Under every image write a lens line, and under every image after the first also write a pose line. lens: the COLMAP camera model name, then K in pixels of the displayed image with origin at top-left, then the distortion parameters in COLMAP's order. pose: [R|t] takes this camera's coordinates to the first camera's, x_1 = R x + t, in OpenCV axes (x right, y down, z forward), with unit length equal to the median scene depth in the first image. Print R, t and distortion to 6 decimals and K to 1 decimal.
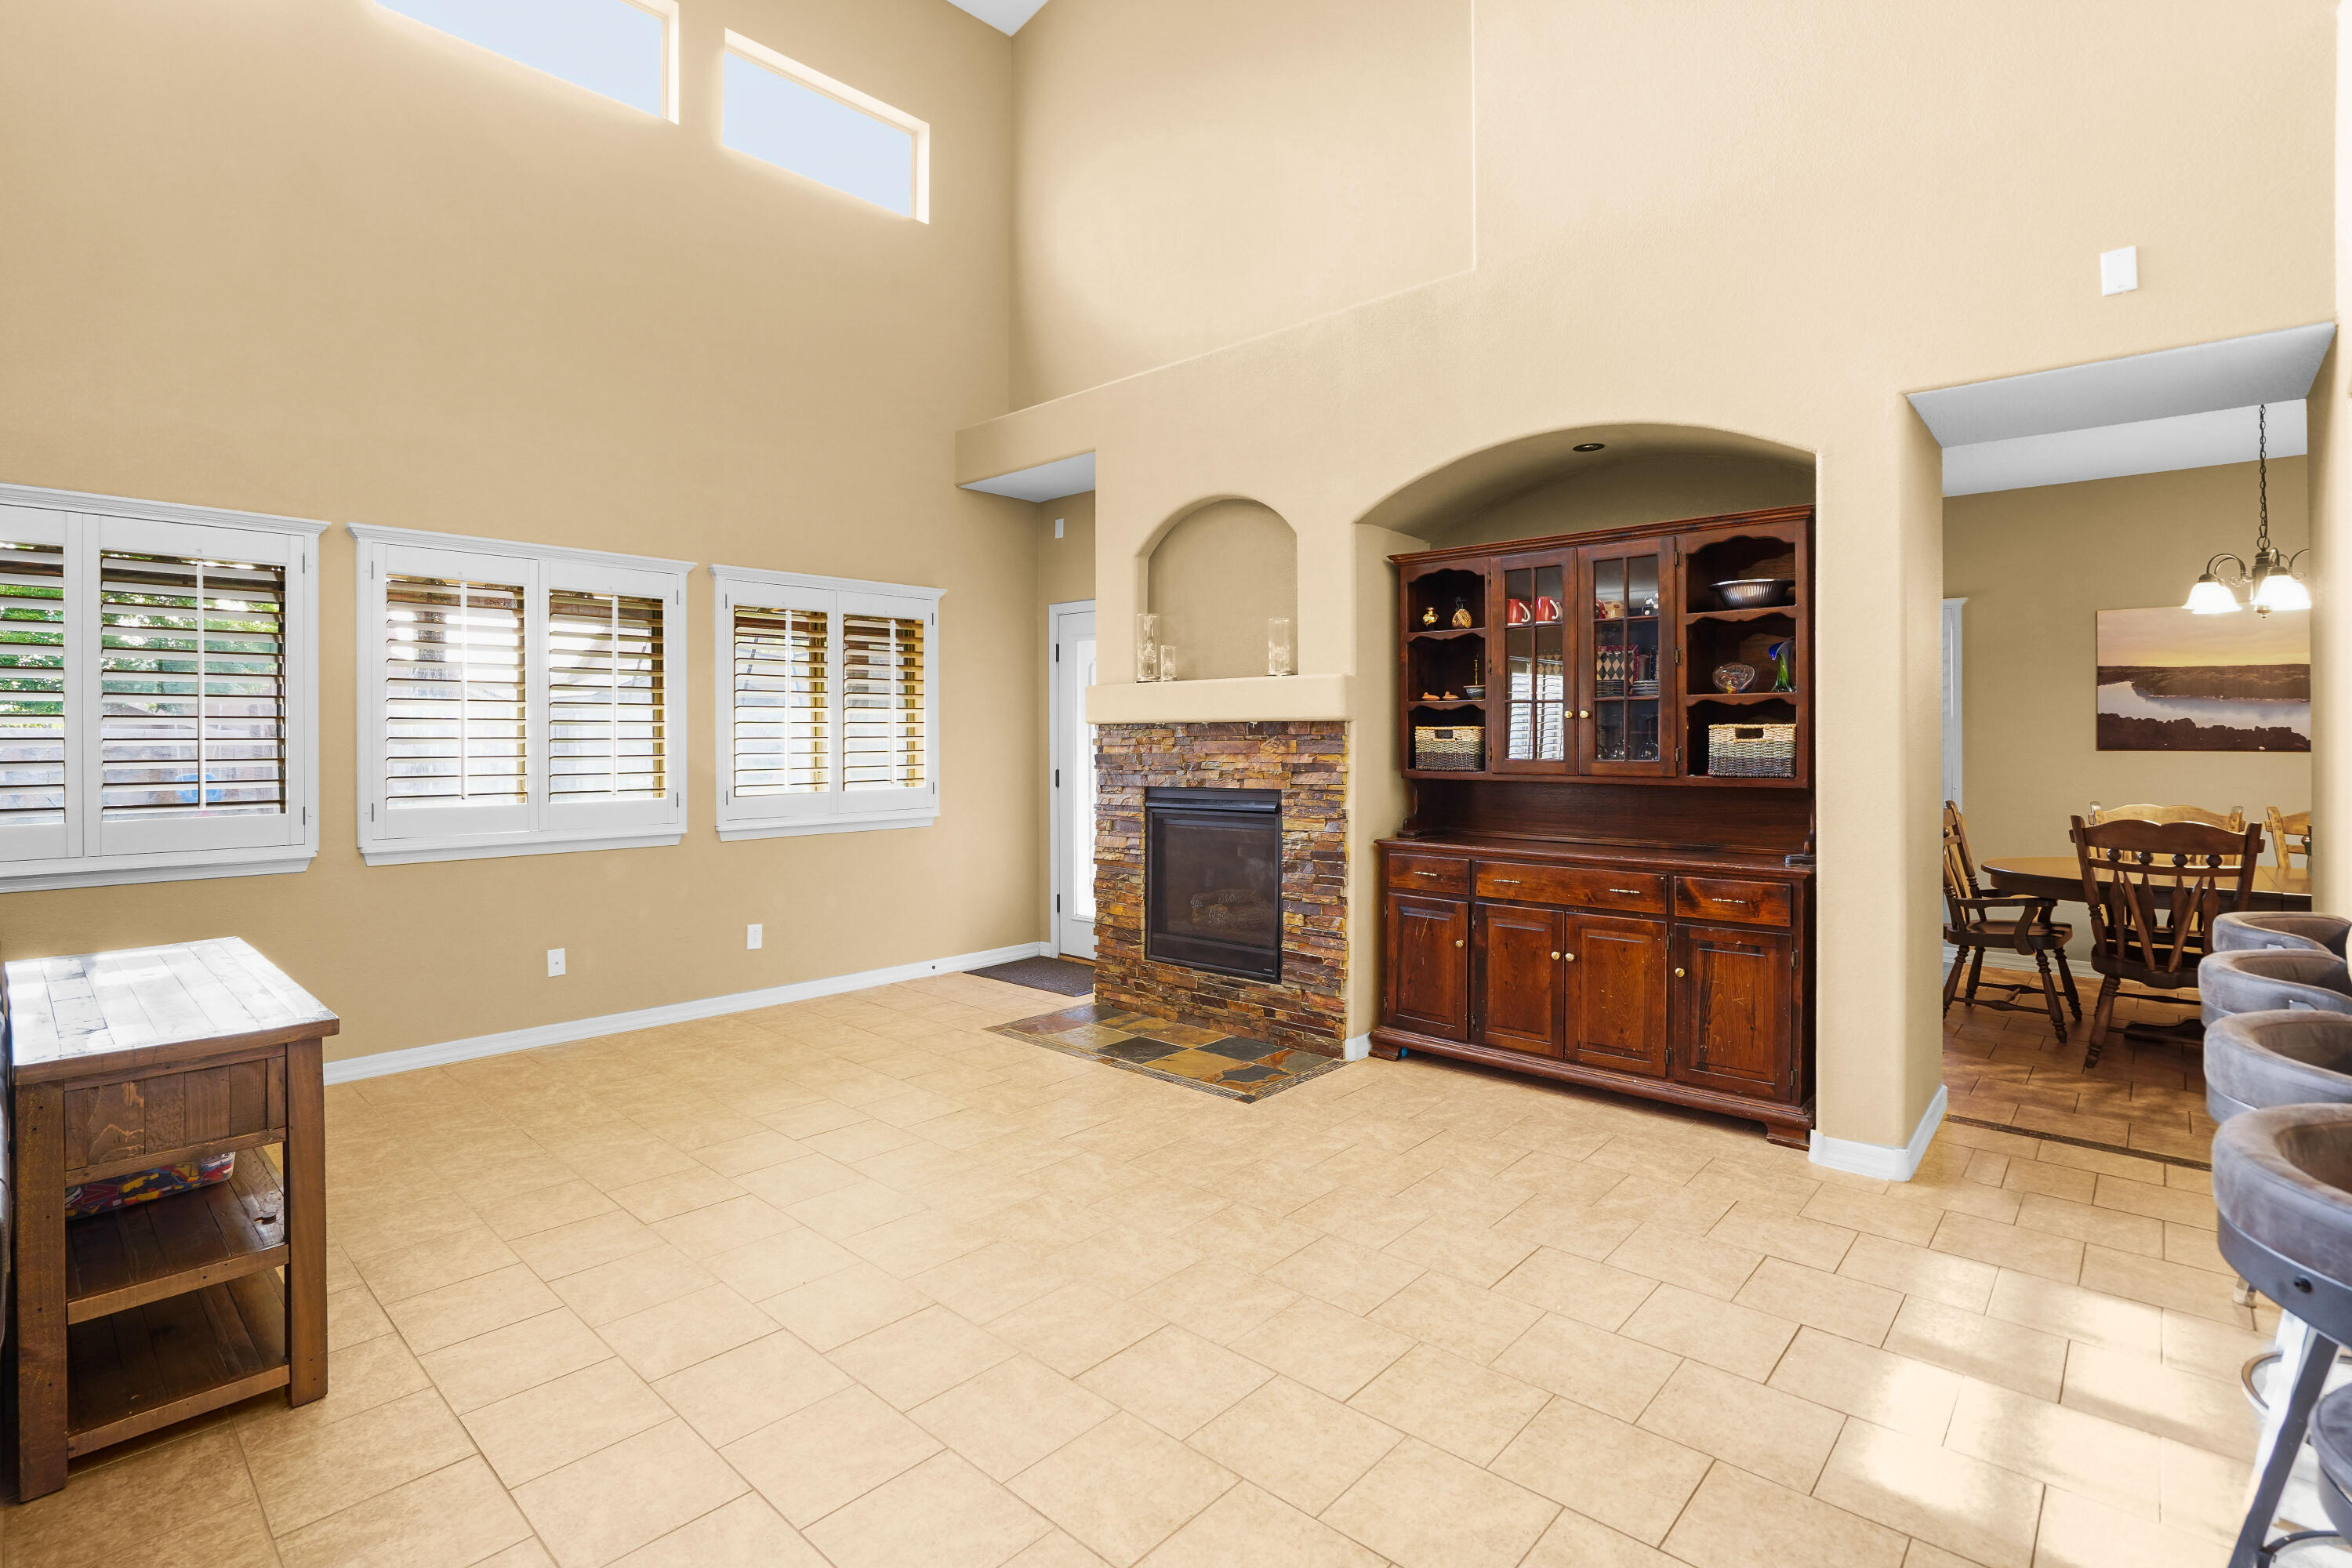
lens RADIAL K [[1112.5, 0, 1166.8], [0, 1112.5, 742.0], [0, 0, 1]] dist [-0.053905, 0.016375]
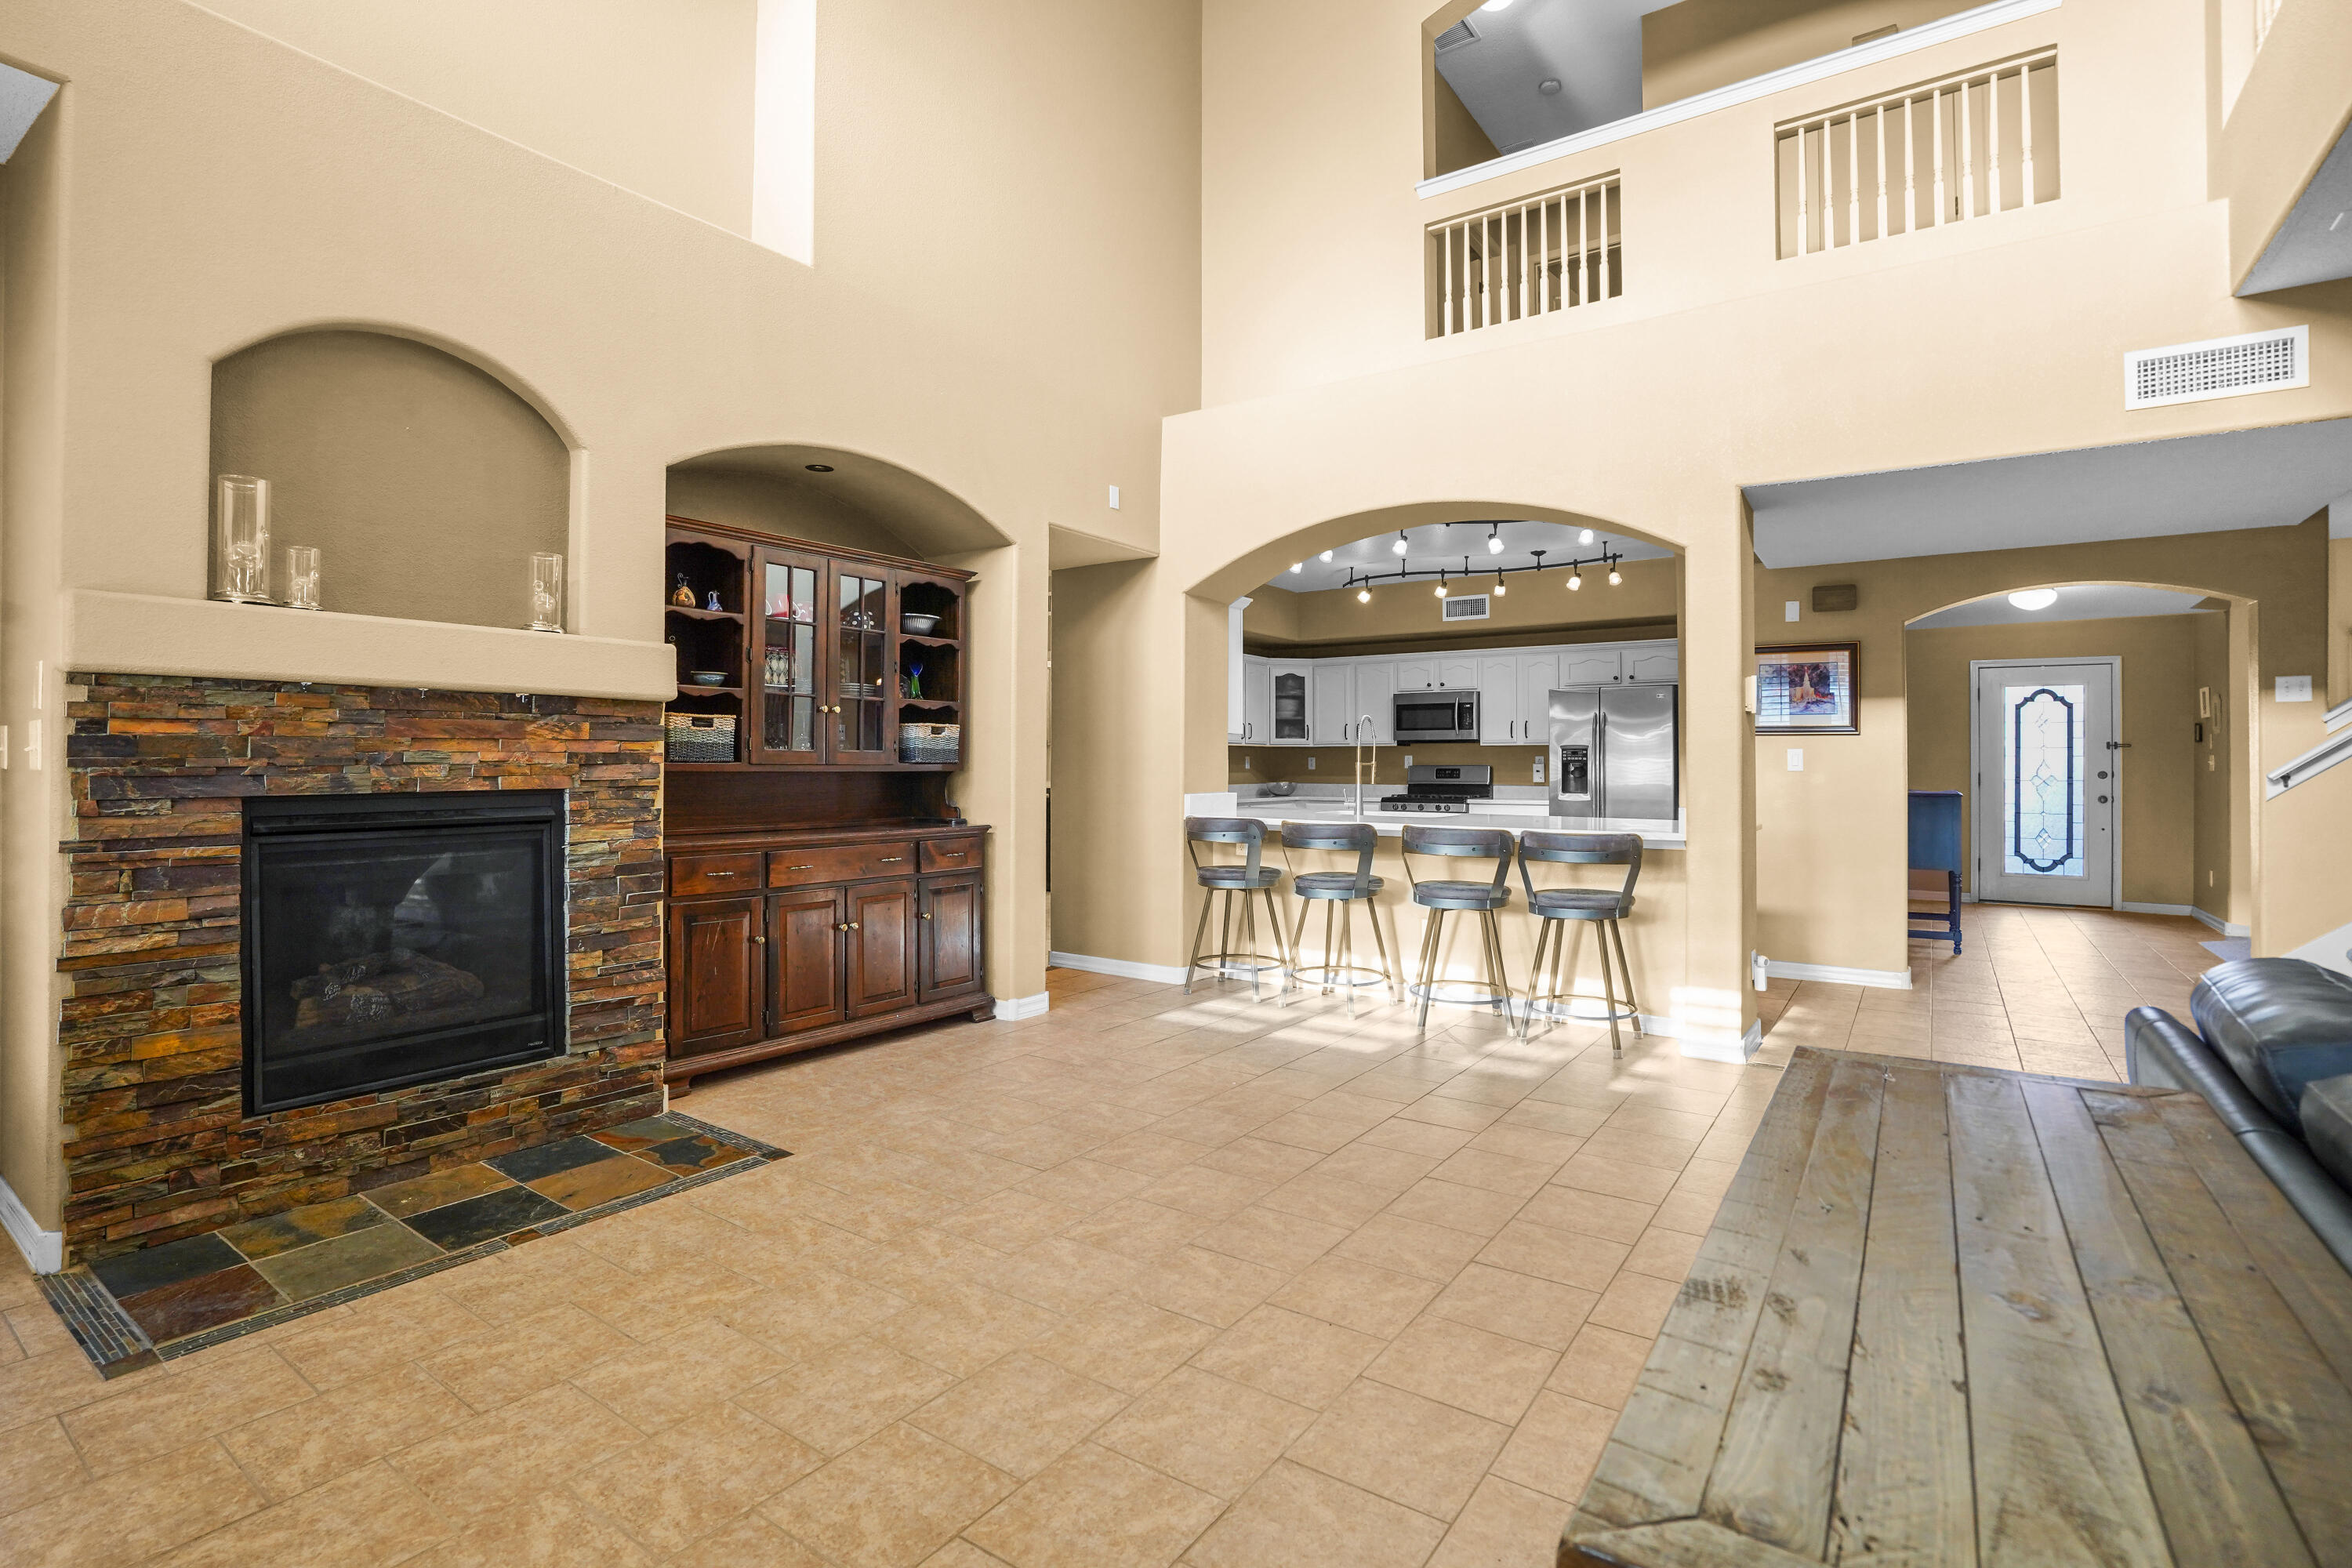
lens RADIAL K [[1112.5, 0, 1170.4], [0, 1112.5, 761.9], [0, 0, 1]] dist [-0.053905, 0.016375]
pose [[-0.133402, 0.004833, 0.991050, -0.715541], [-0.000368, 0.999988, -0.004926, 0.030687], [-0.991062, -0.001022, -0.133399, 0.751834]]
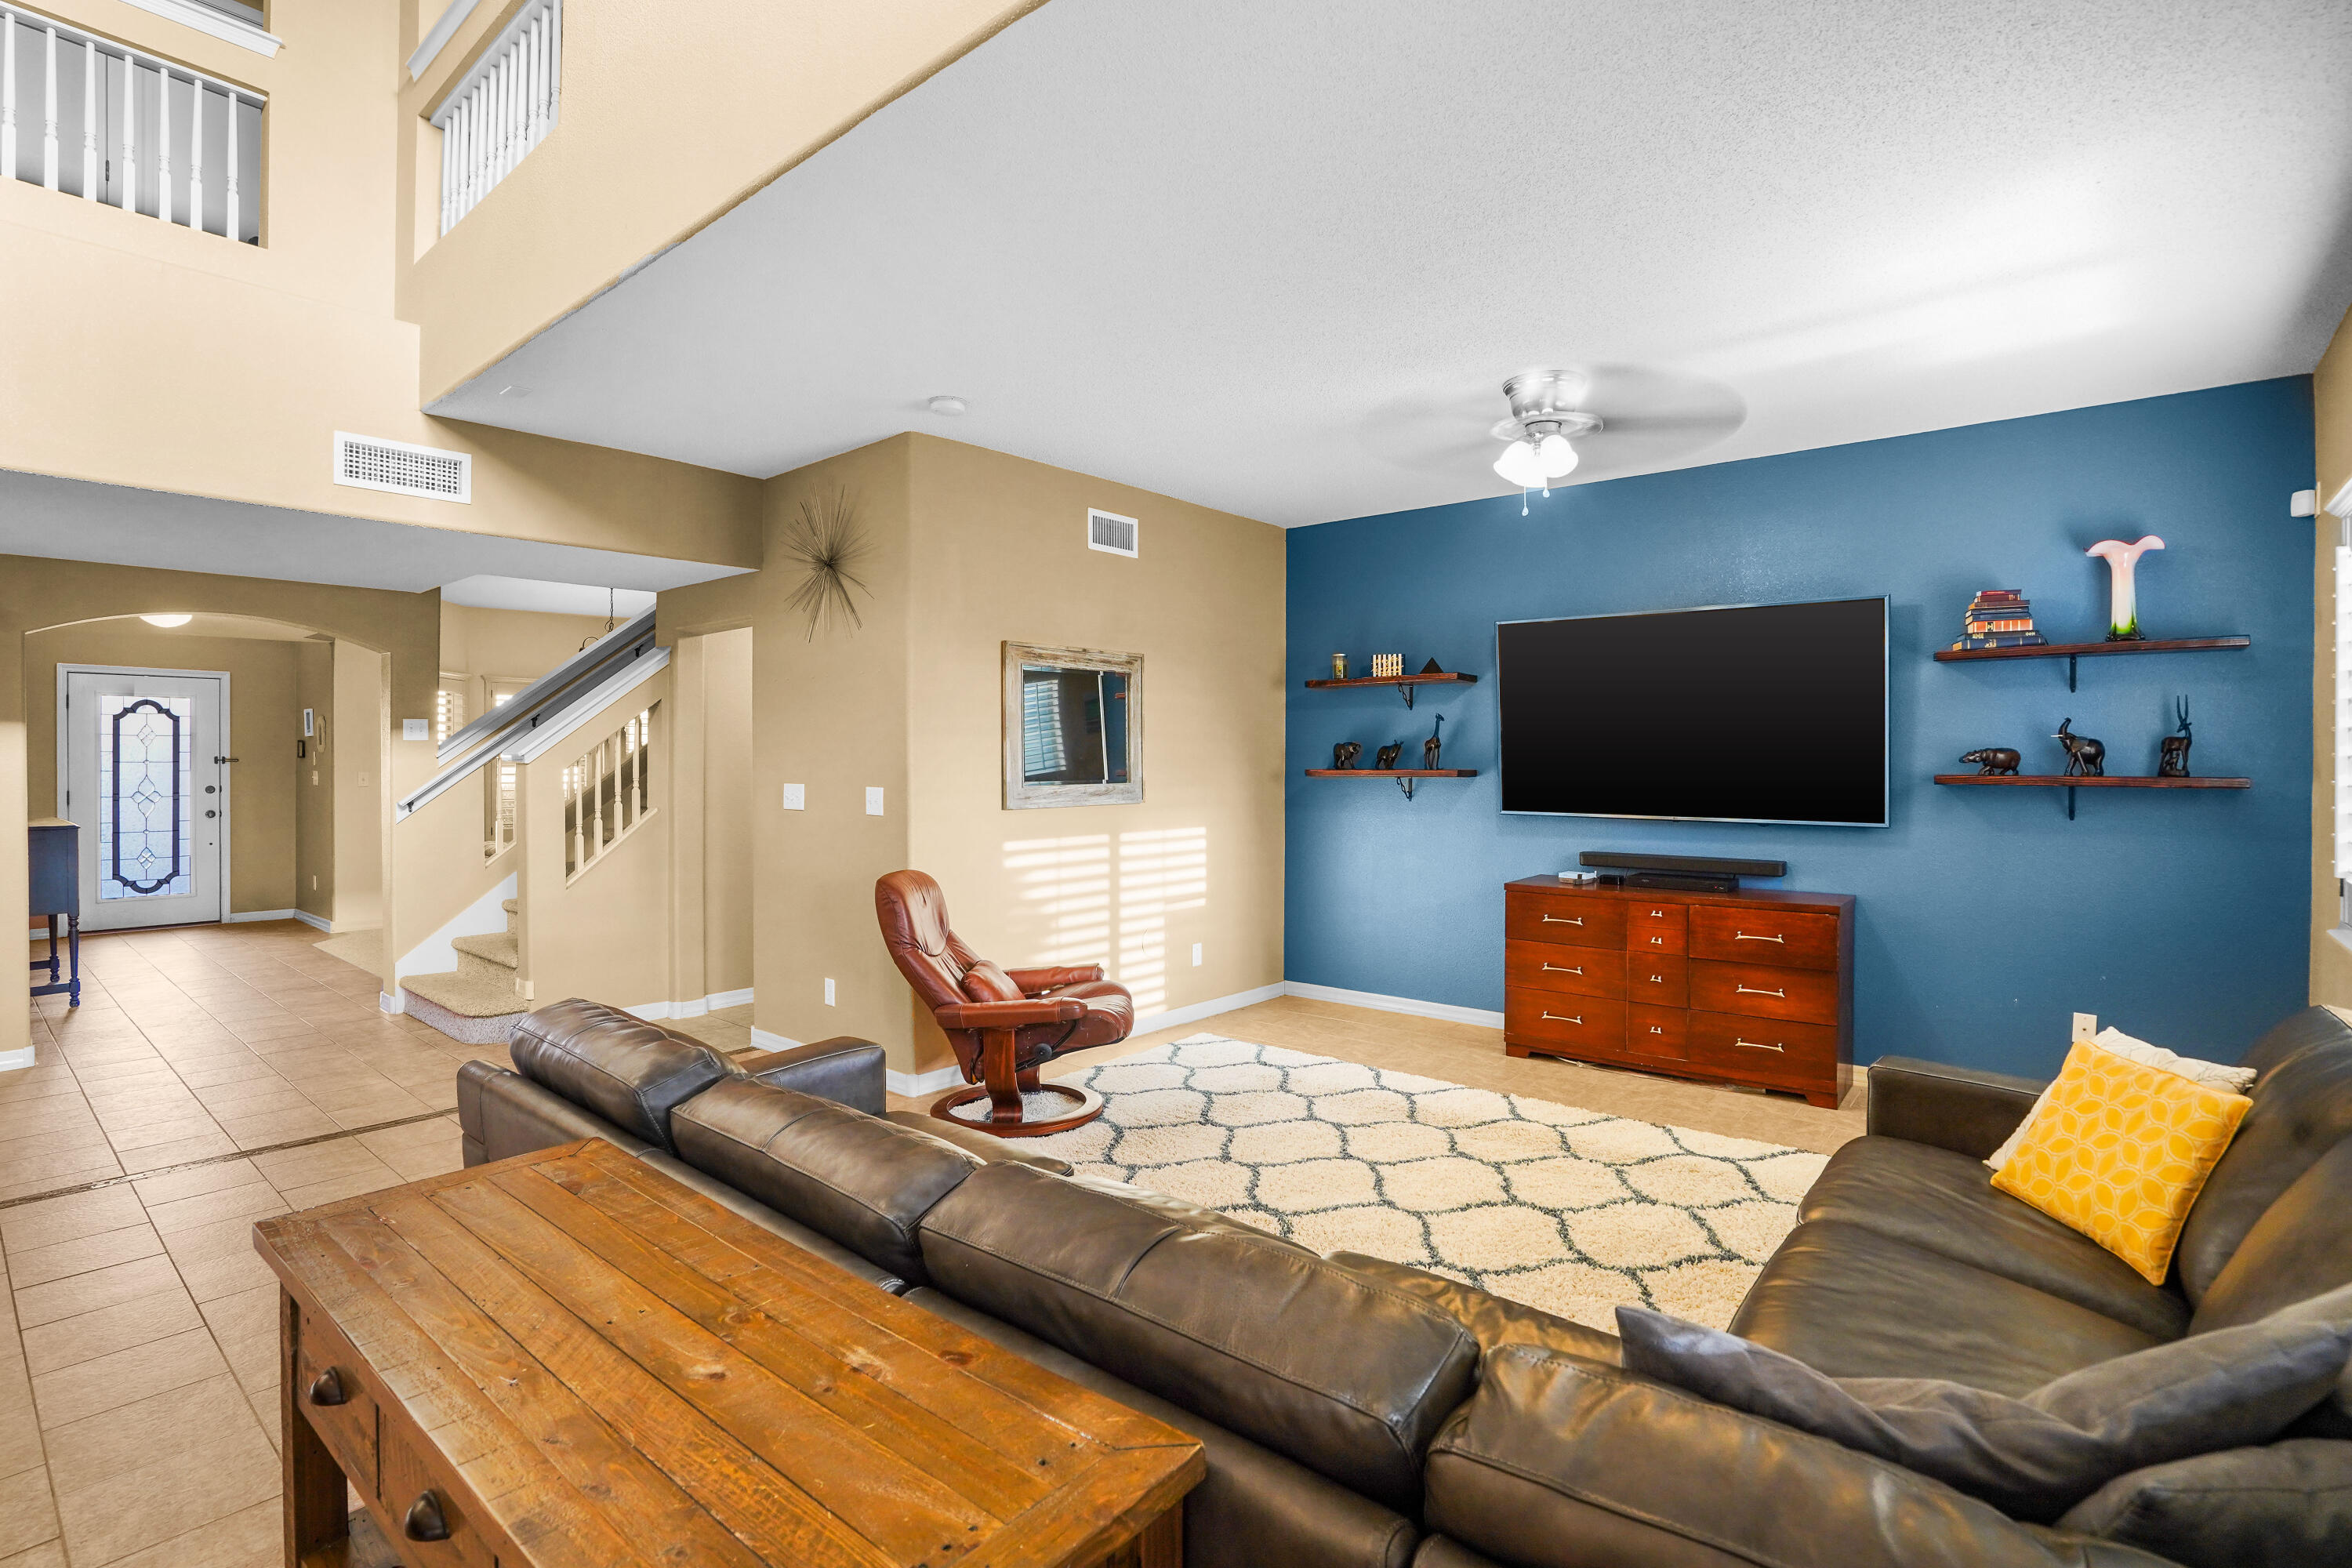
lens RADIAL K [[1112.5, 0, 1179.9], [0, 1112.5, 778.6], [0, 0, 1]] dist [-0.053905, 0.016375]
pose [[-0.998888, 0.004502, -0.046939, -0.647406], [0.003393, 0.999714, 0.023682, -0.021433], [0.047032, 0.023497, -0.998617, 0.838149]]
